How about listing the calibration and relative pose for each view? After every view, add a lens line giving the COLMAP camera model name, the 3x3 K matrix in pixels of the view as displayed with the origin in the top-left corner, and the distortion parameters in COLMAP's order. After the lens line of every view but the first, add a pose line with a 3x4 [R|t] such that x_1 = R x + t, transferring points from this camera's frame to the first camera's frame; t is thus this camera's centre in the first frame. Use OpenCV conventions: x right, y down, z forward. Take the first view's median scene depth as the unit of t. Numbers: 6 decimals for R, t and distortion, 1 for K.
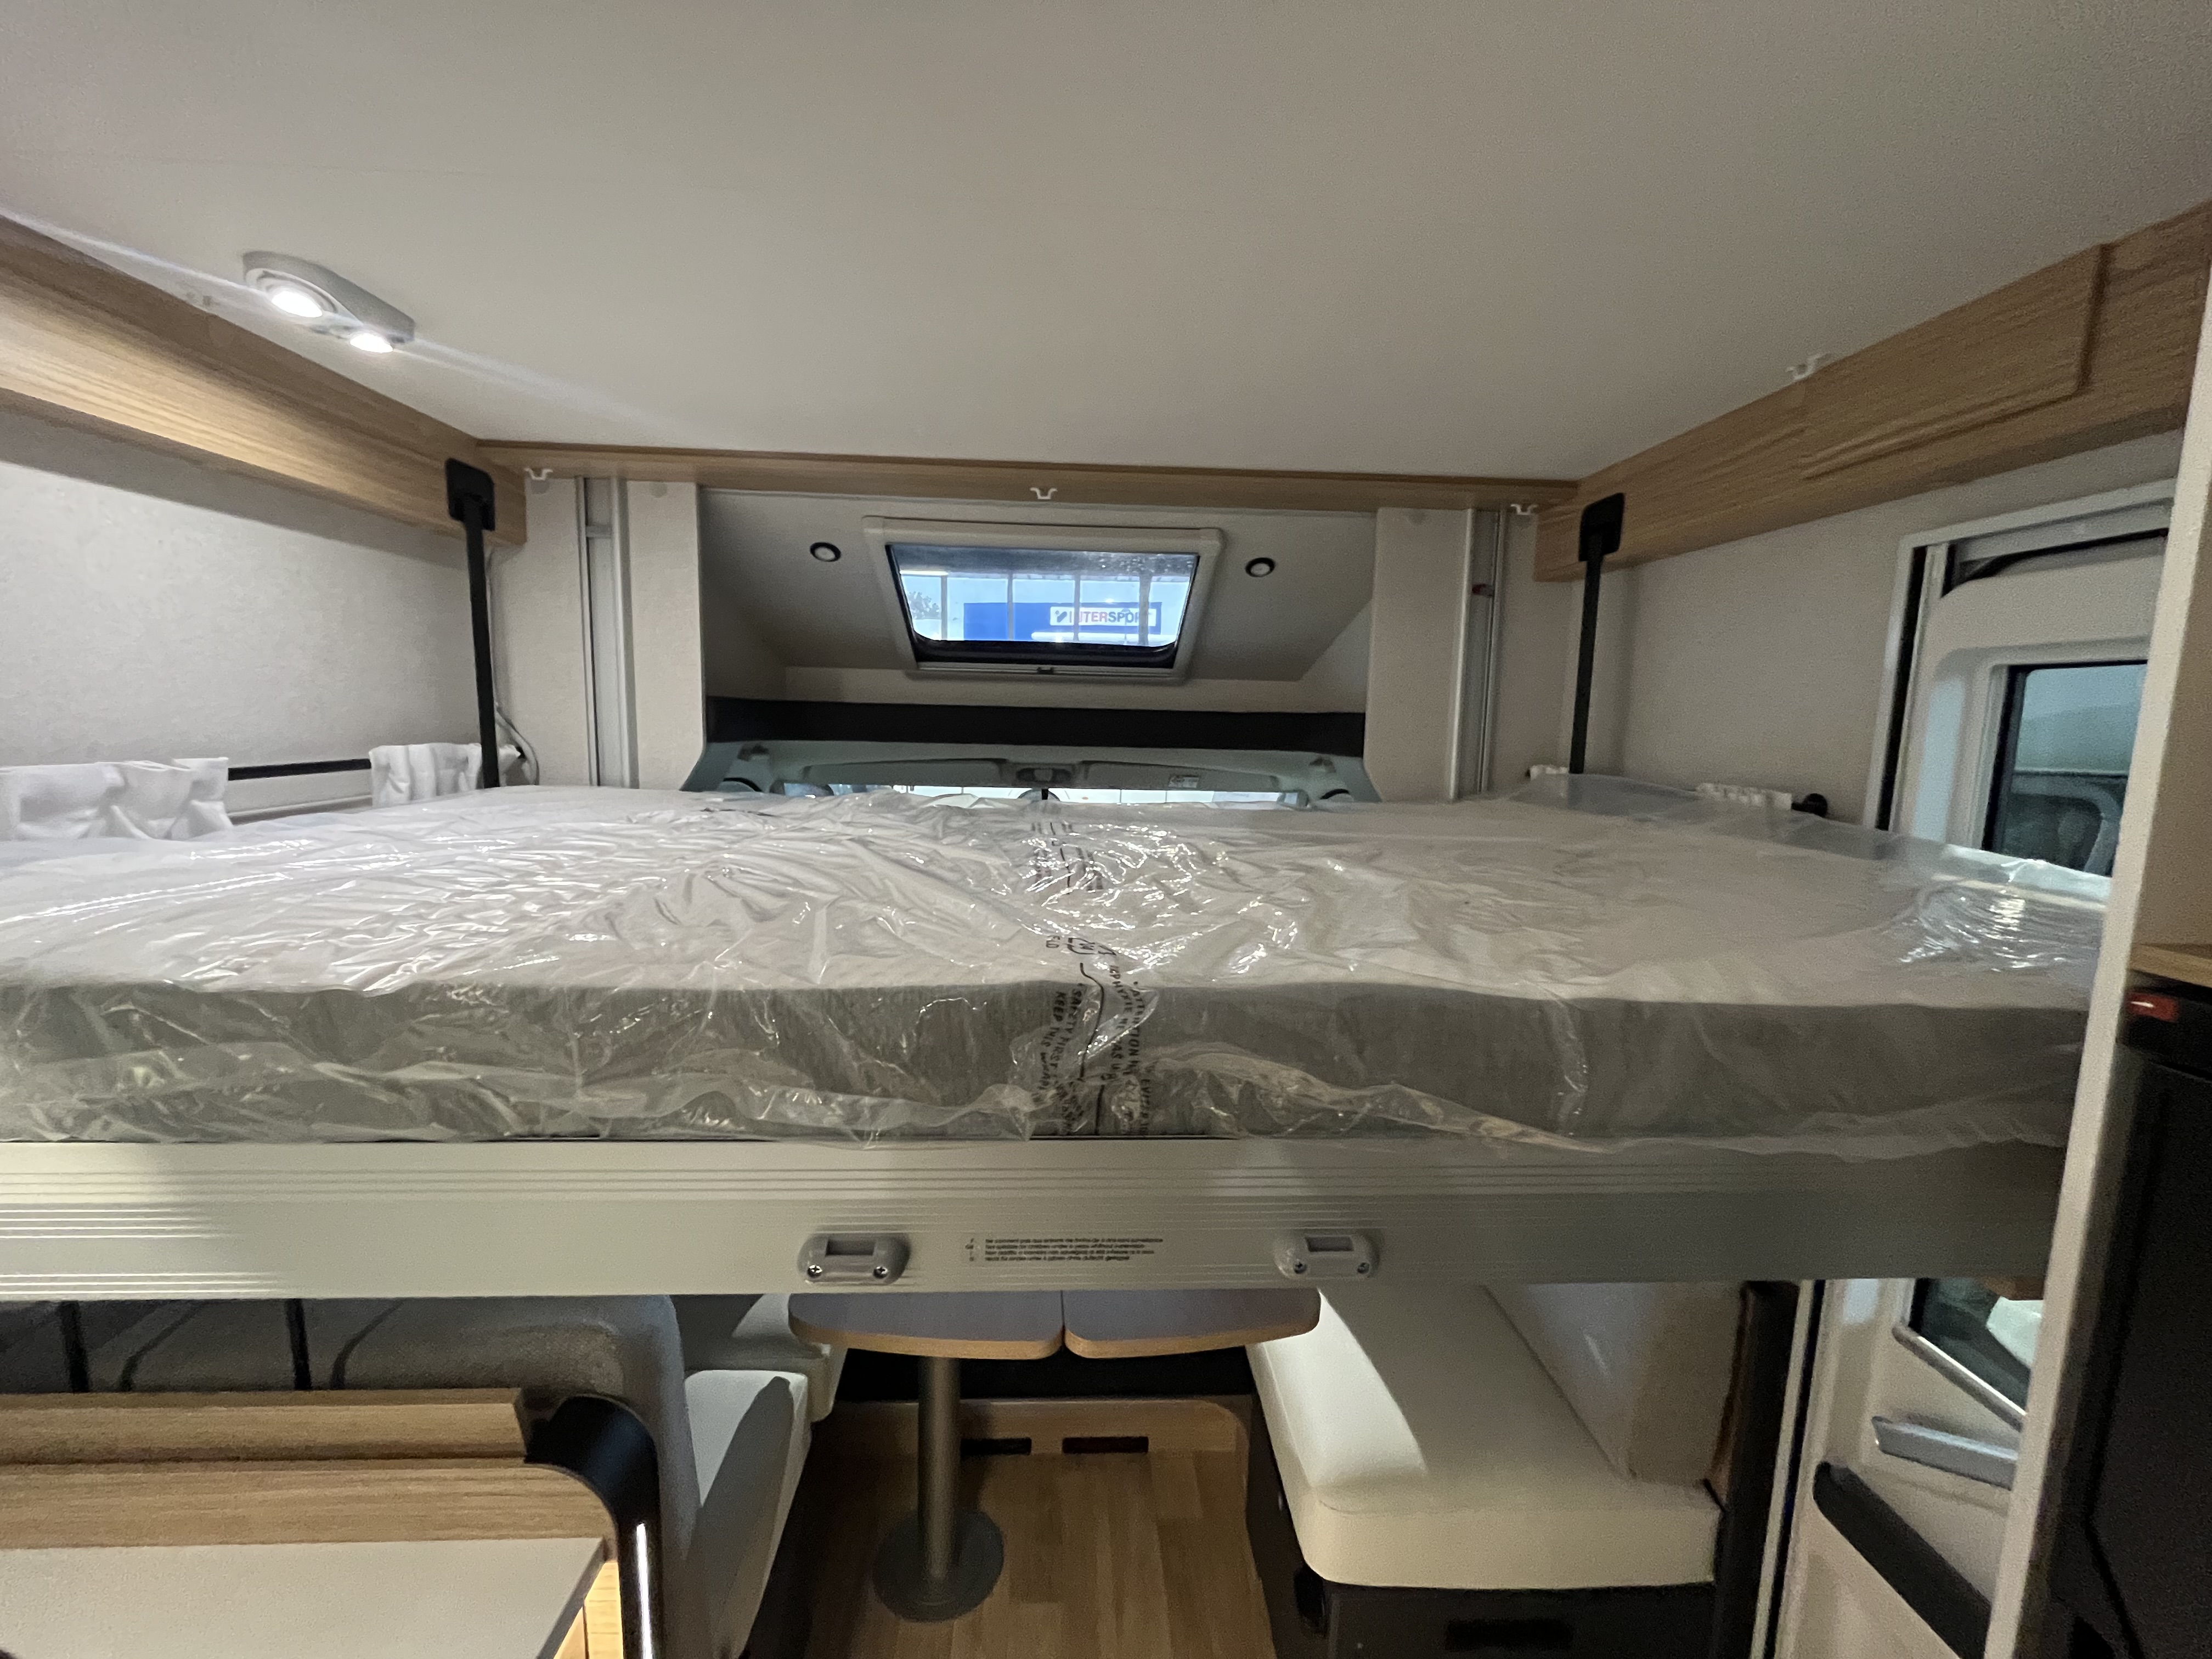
lens RADIAL K [[882.6, 0, 1106.0], [0, 882.6, 829.5], [0, 0, 1]] dist [-0.026840, -0.000201]
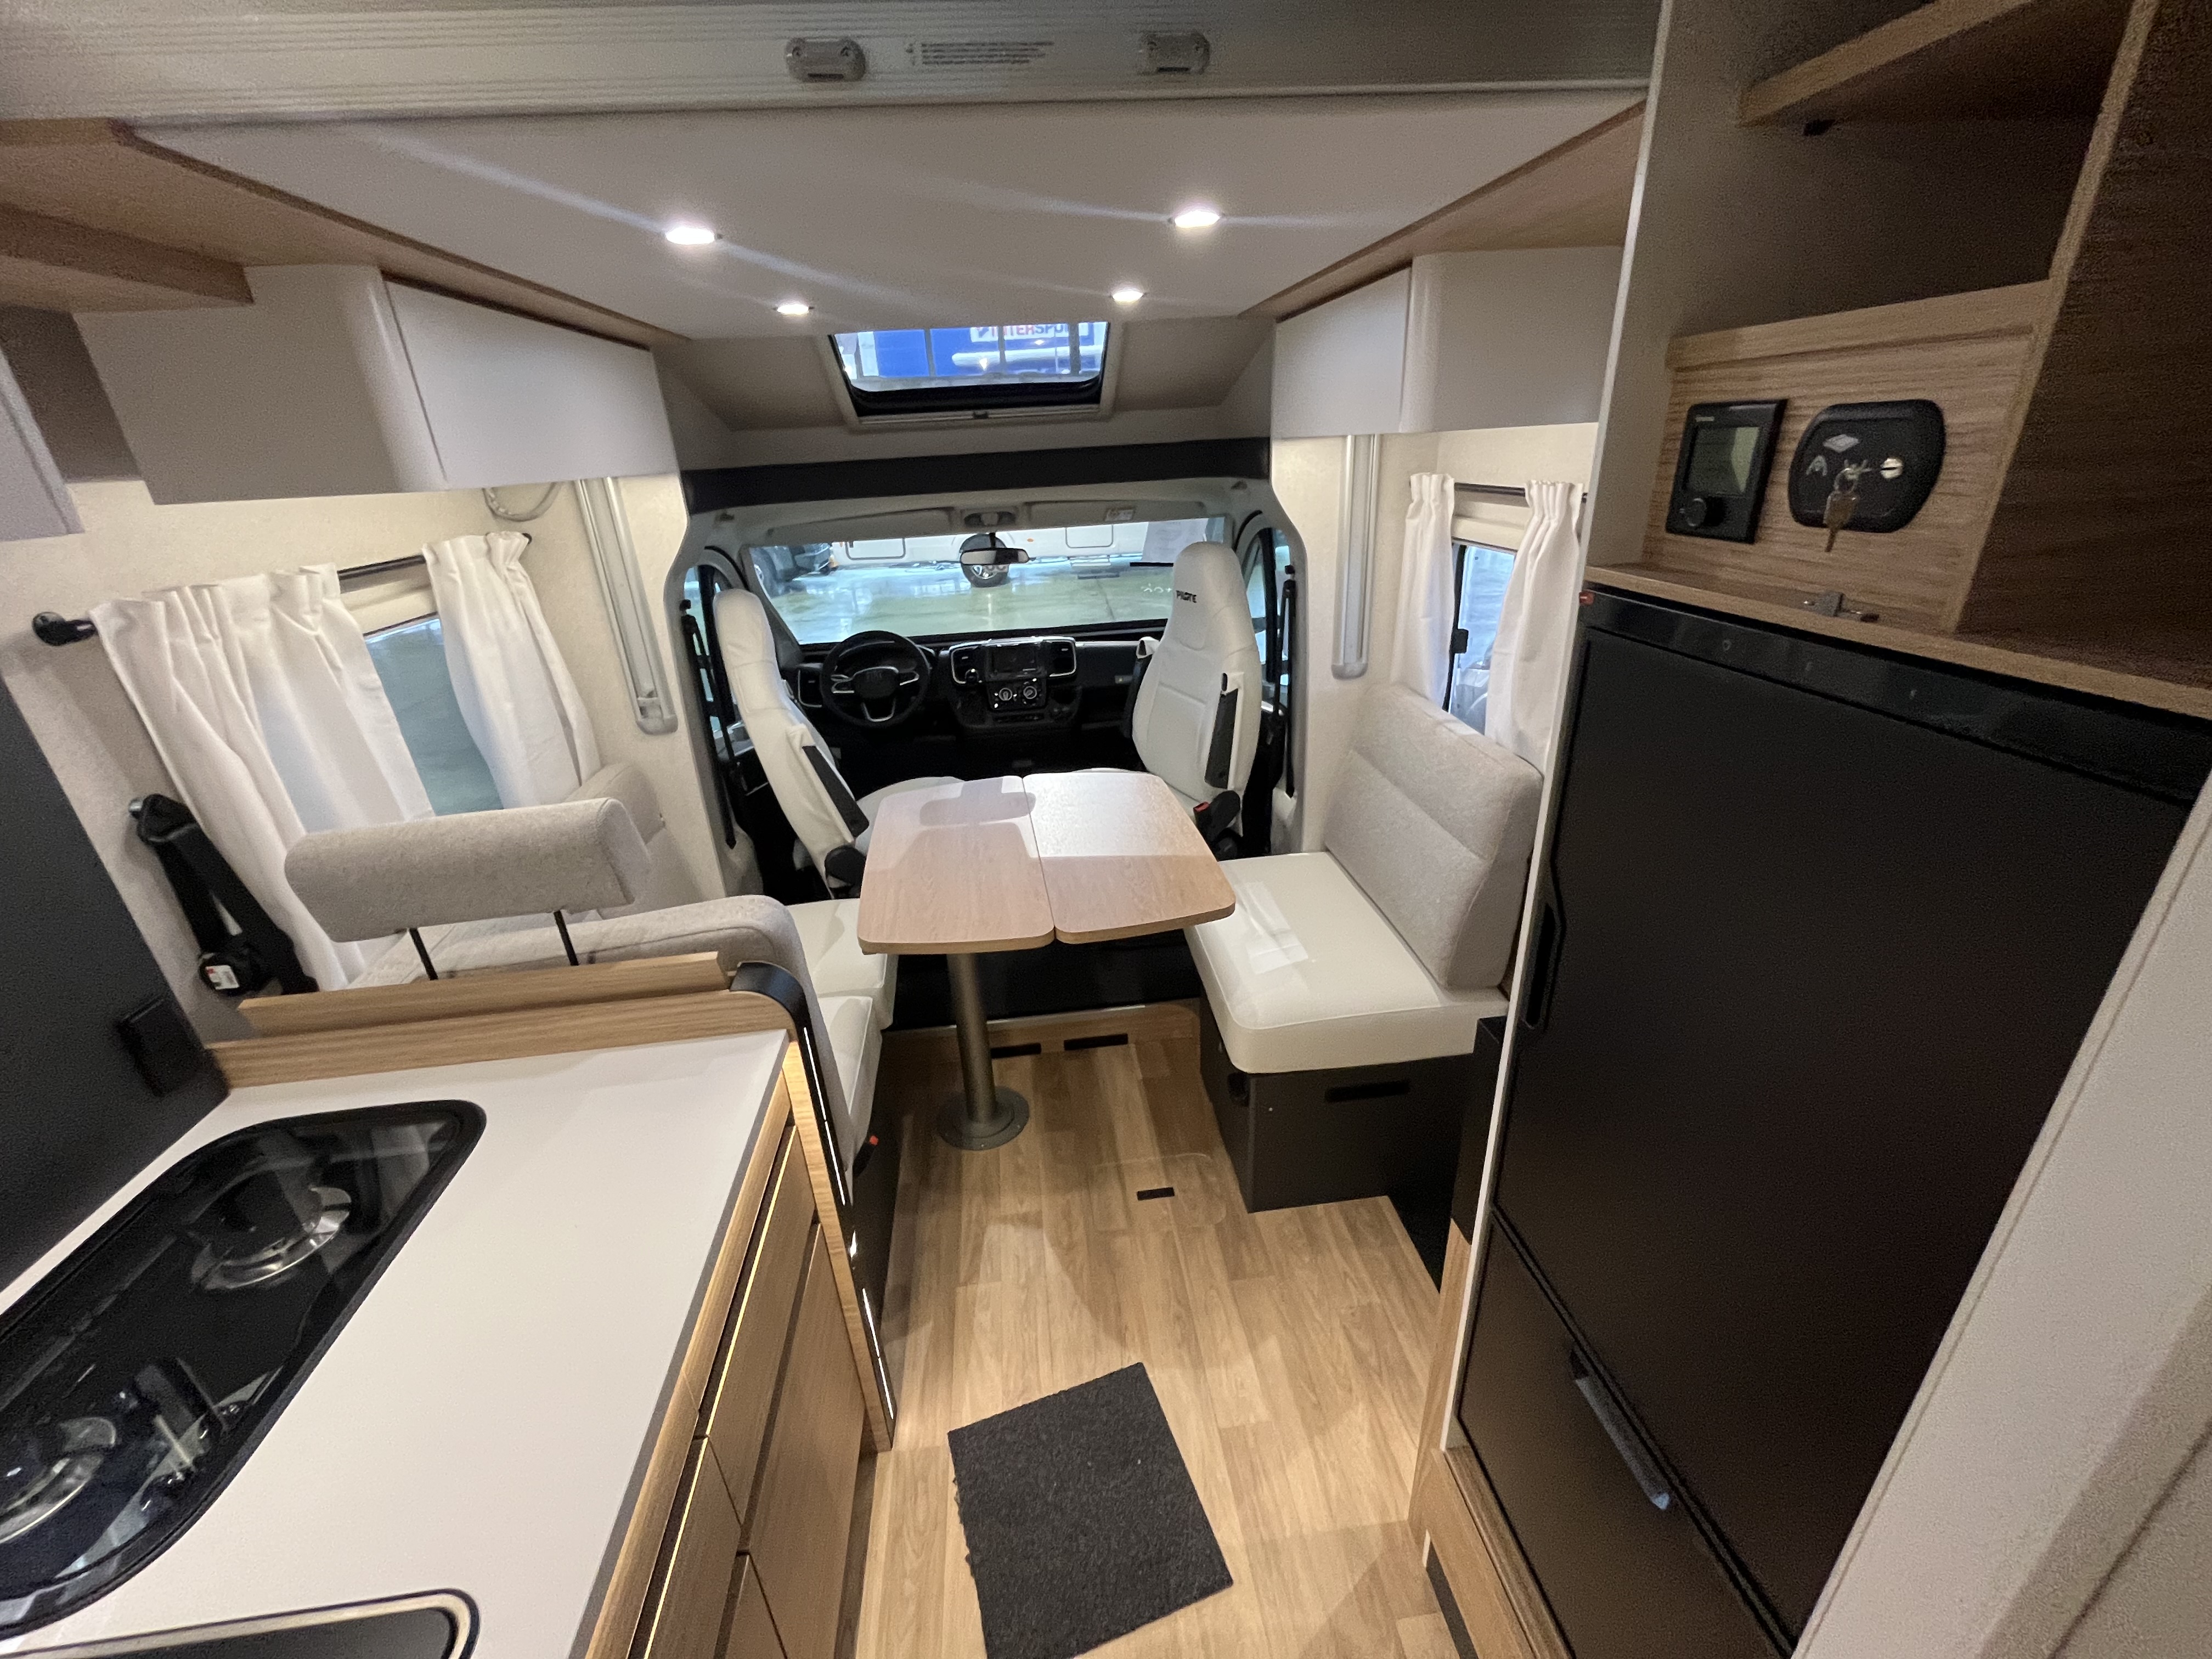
lens RADIAL K [[882.6, 0, 1106.0], [0, 882.6, 829.5], [0, 0, 1]] dist [-0.026840, -0.000201]
pose [[0.995117, -0.093606, 0.031314, 0.002642], [0.080968, 0.955577, 0.283402, 0.011923], [-0.056451, -0.279483, 0.958490, -0.207920]]
